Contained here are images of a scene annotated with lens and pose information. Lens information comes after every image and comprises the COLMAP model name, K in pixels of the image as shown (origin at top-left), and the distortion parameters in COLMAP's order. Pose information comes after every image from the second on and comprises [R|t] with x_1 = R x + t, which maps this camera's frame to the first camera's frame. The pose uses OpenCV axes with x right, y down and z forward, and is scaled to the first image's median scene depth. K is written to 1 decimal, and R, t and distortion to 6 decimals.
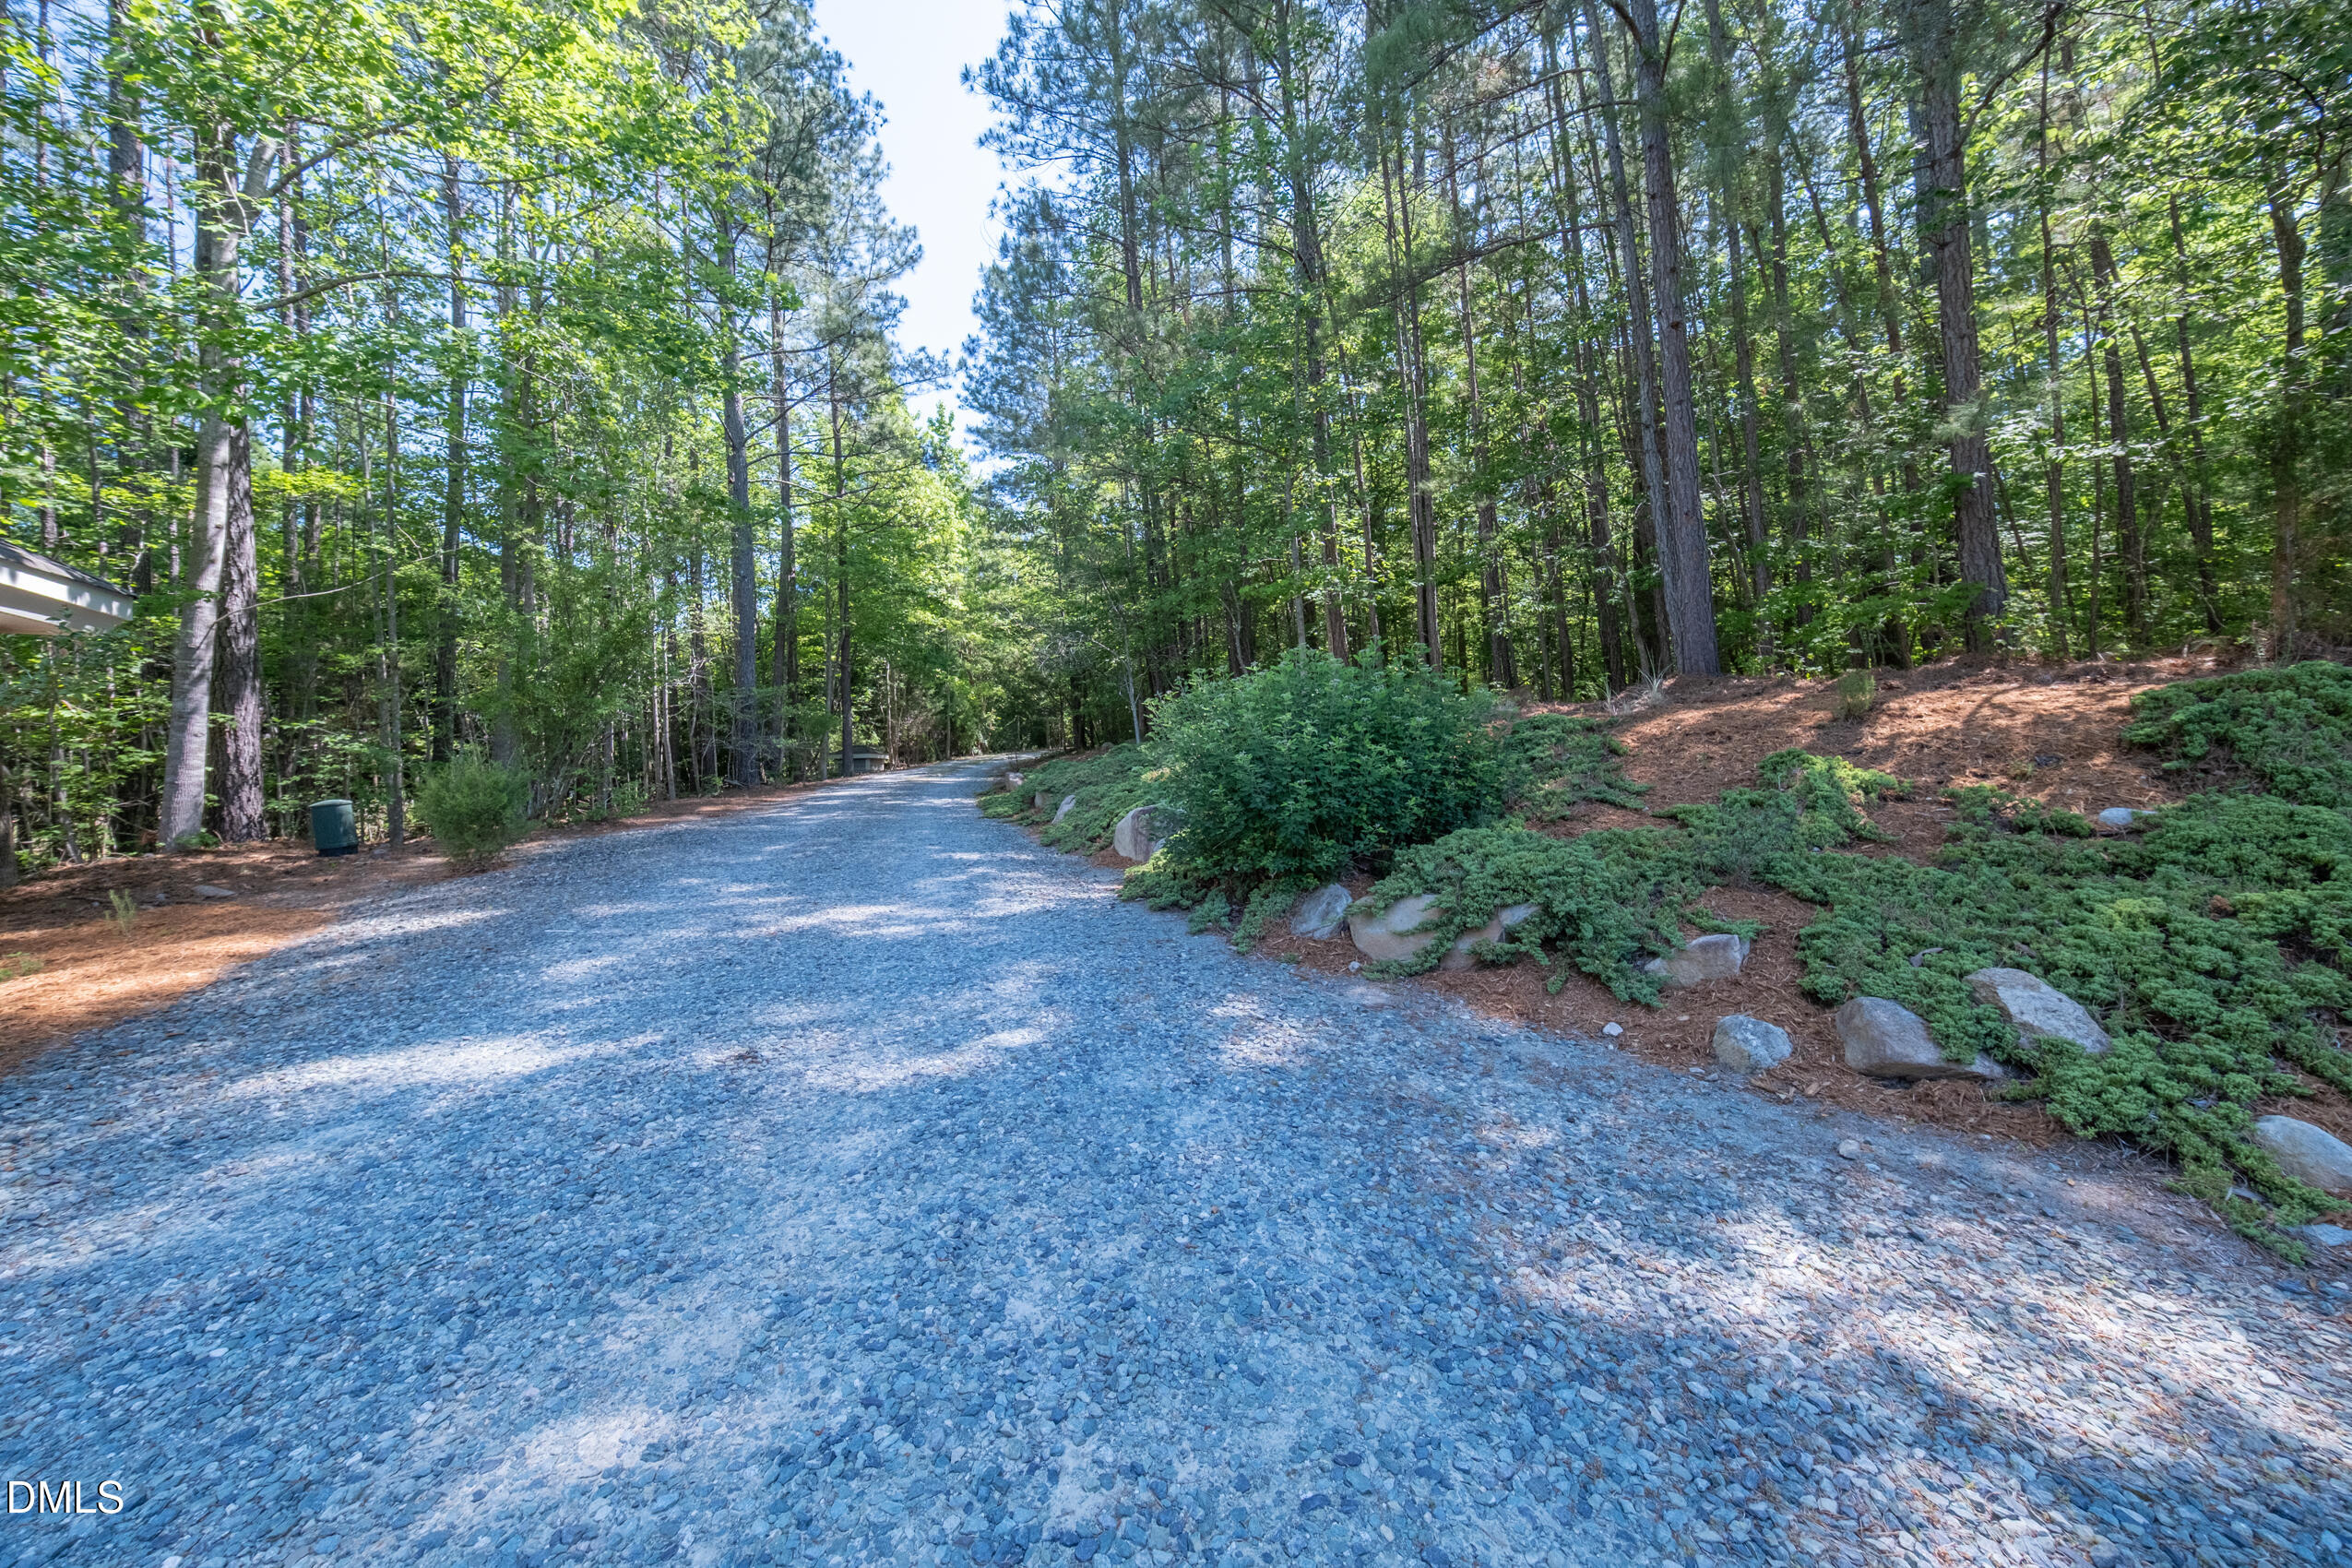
lens RADIAL K [[808.0, 0, 1178.5], [0, 808.0, 772.6], [0, 0, 1]] dist [0.000631, -0.000371]
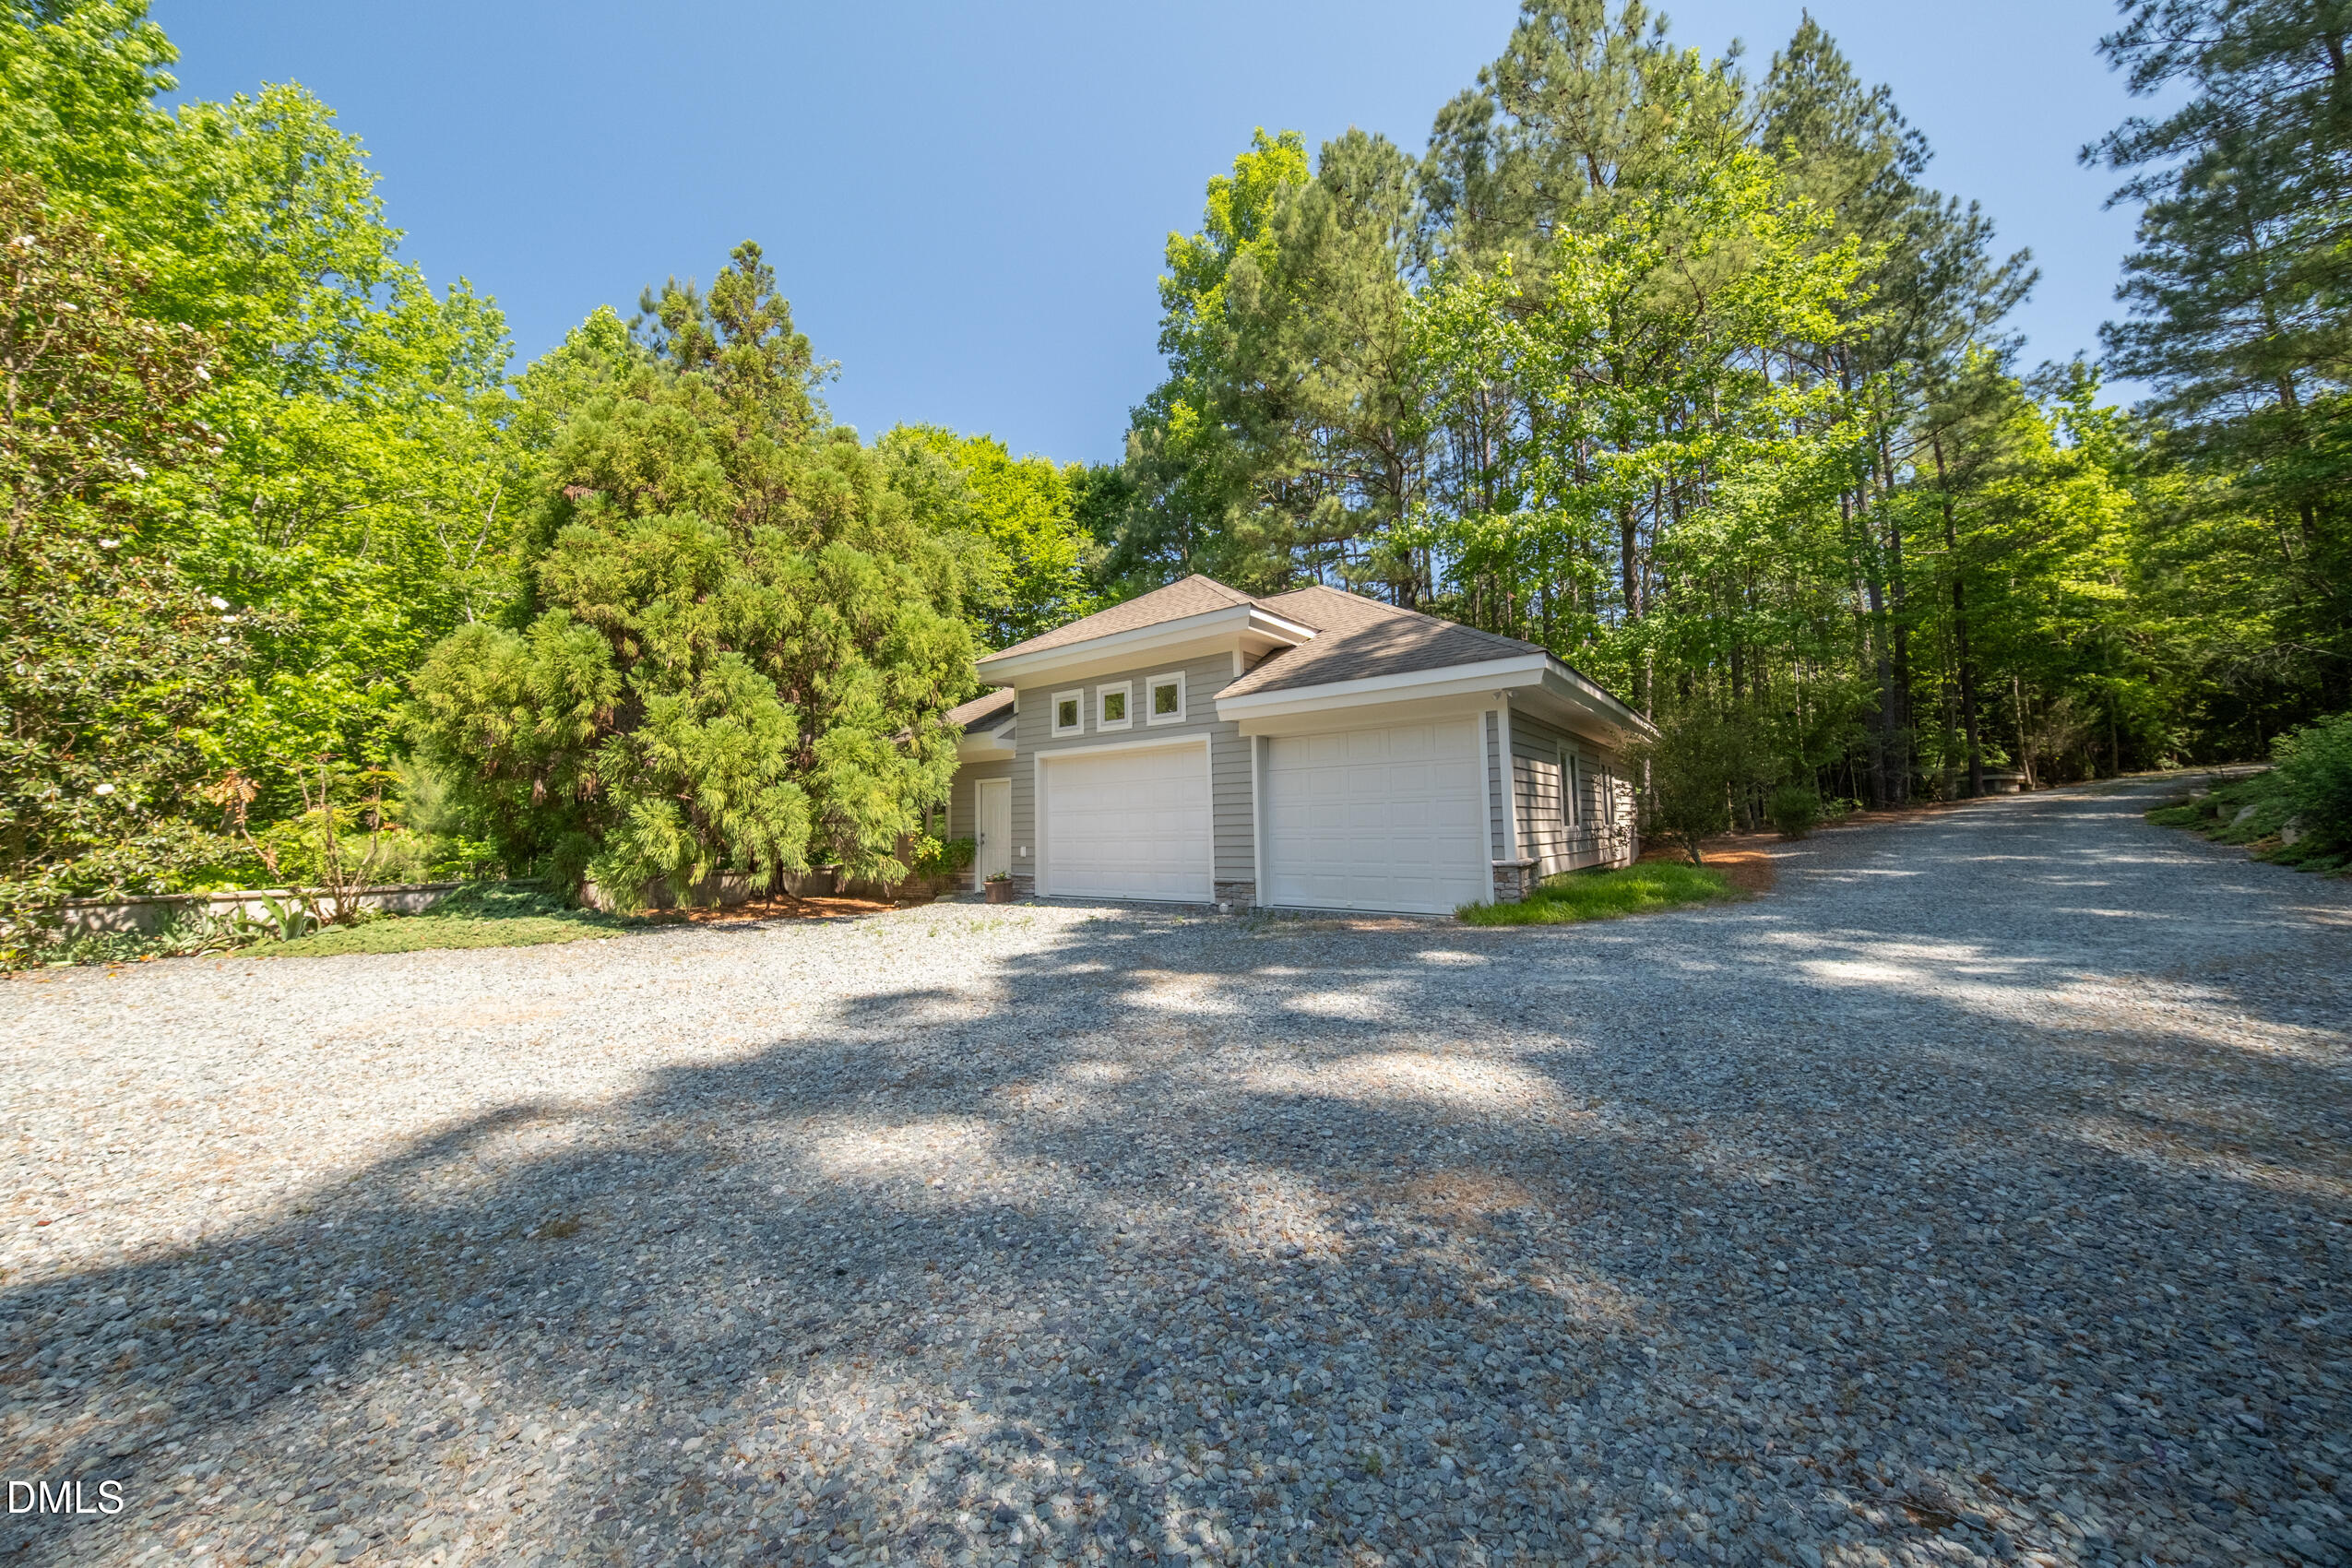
lens RADIAL K [[808.0, 0, 1180.4], [0, 808.0, 773.5], [0, 0, 1]] dist [0.000631, -0.000371]
pose [[0.412920, -0.046385, -0.909586, 0.126814], [0.014977, 0.998913, -0.044141, 0.005970], [0.910644, 0.004604, 0.413165, -0.381327]]
